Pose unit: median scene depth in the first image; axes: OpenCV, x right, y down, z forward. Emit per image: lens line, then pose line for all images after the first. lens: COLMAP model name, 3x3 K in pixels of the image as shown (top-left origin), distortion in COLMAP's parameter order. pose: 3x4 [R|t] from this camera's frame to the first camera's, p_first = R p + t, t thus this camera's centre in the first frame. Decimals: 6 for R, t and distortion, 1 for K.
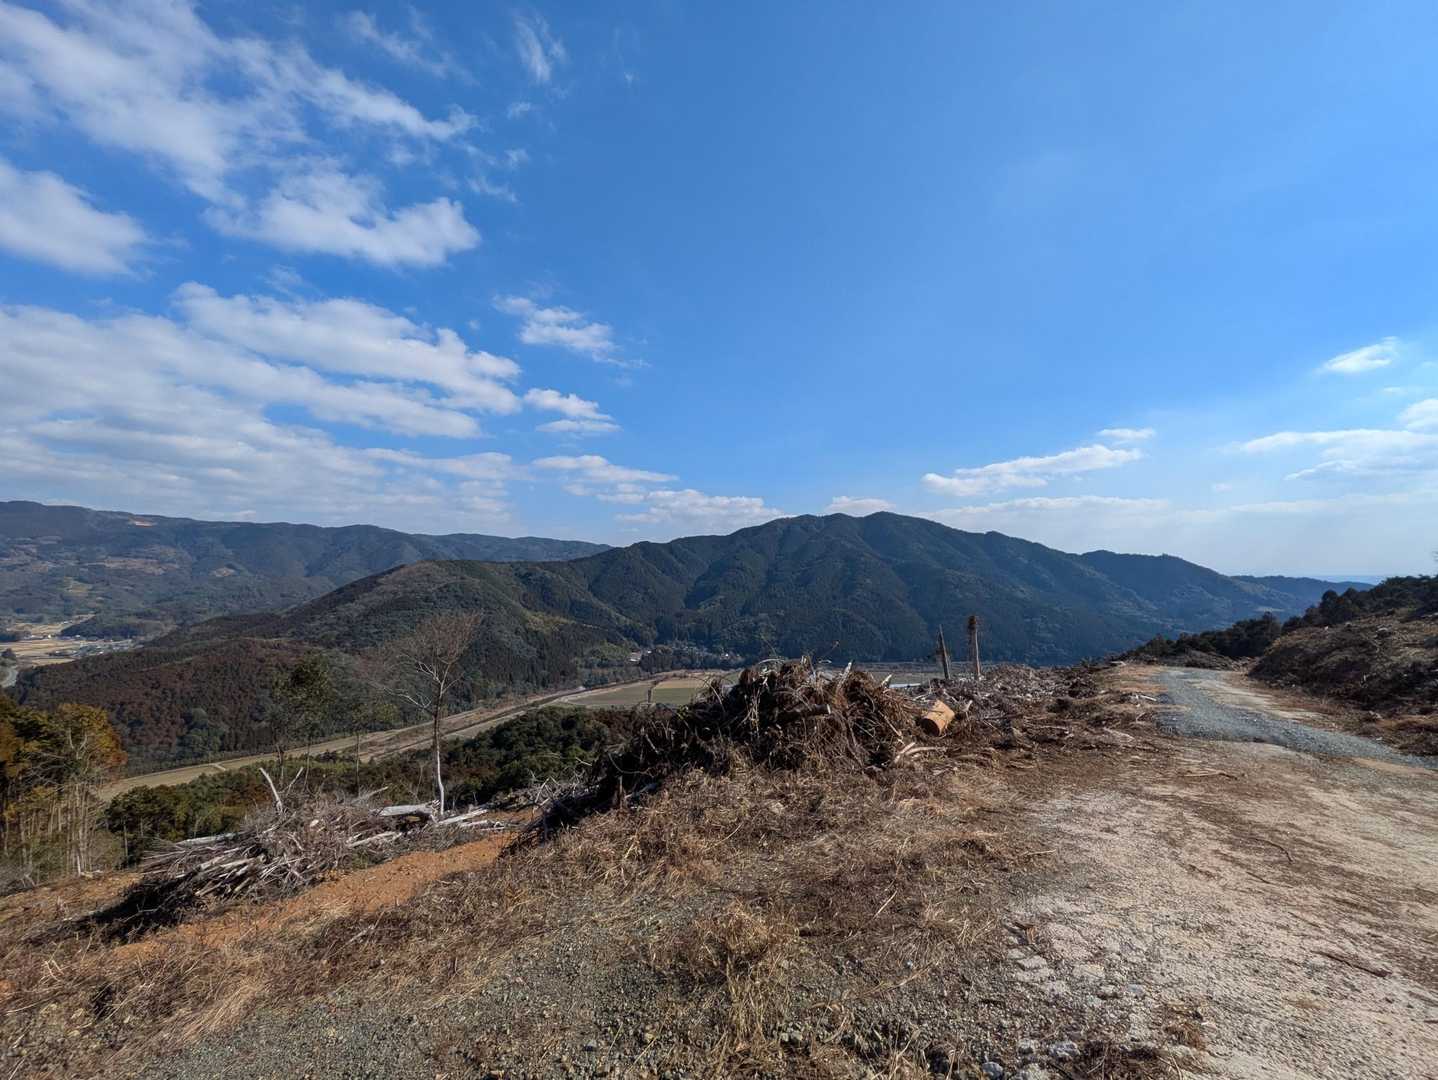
lens RADIAL K [[1214.1, 0, 719.1], [0, 1214.1, 537.1], [0, 0, 1]] dist [0.022170, -0.010426]
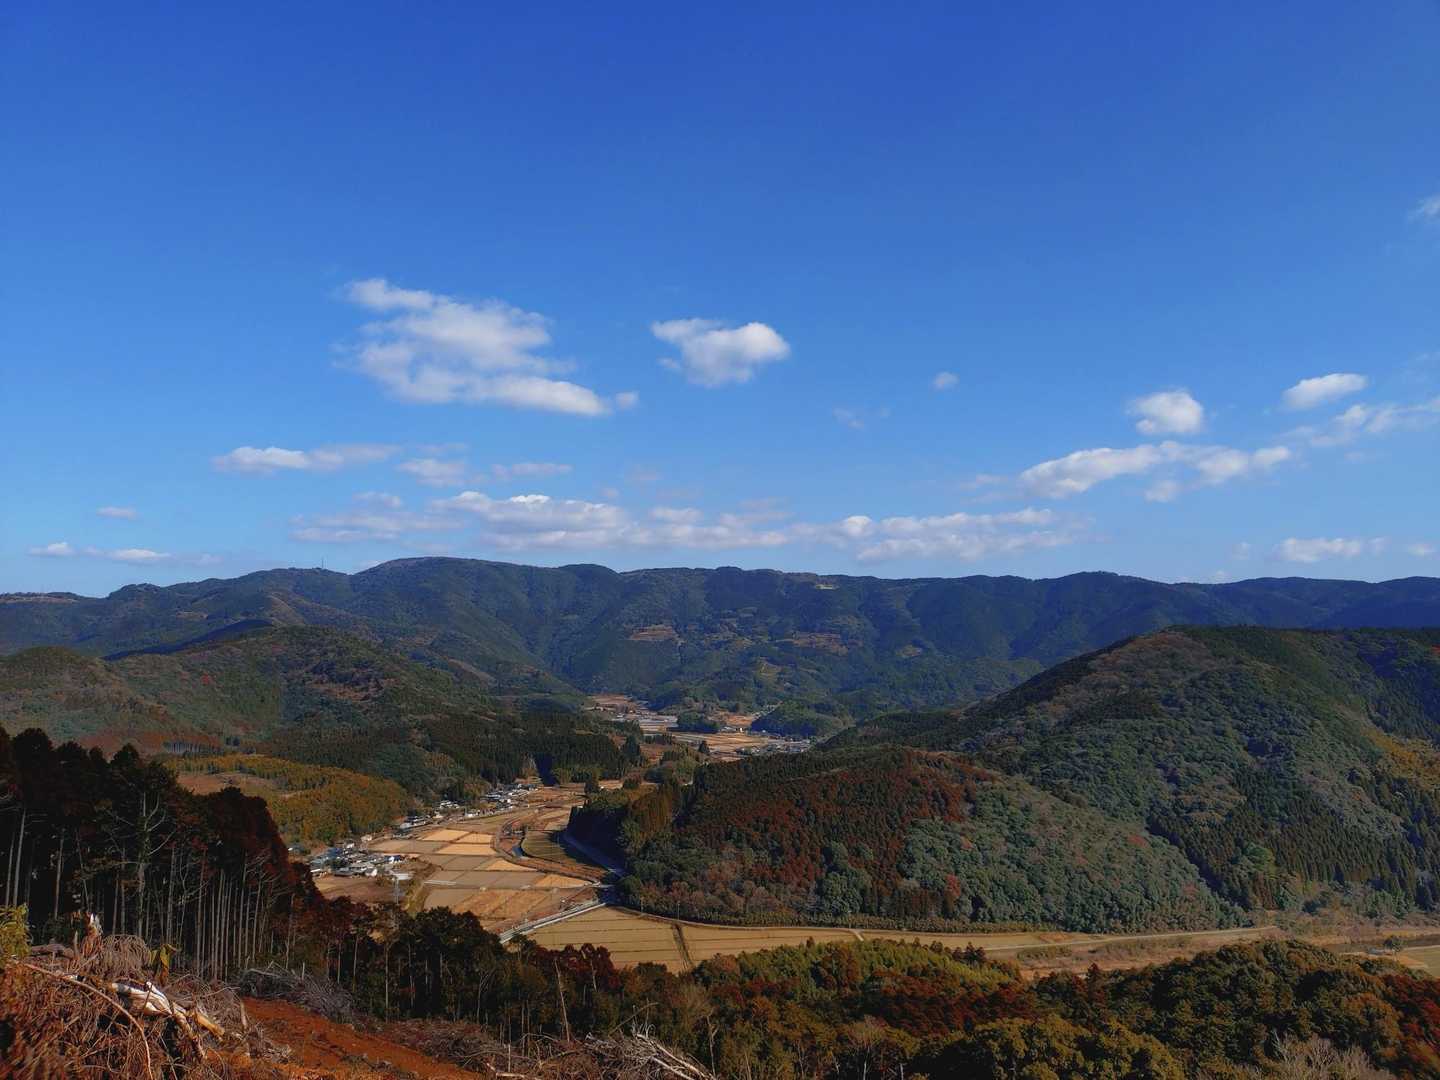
lens RADIAL K [[1215.7, 0, 719.5], [0, 1215.7, 542.9], [0, 0, 1]] dist [0.022170, -0.010426]
pose [[0.392877, -0.101266, -0.913998, 0.195289], [-0.010878, 0.993337, -0.114732, 0.049129], [0.919527, 0.055018, 0.389157, 0.639376]]
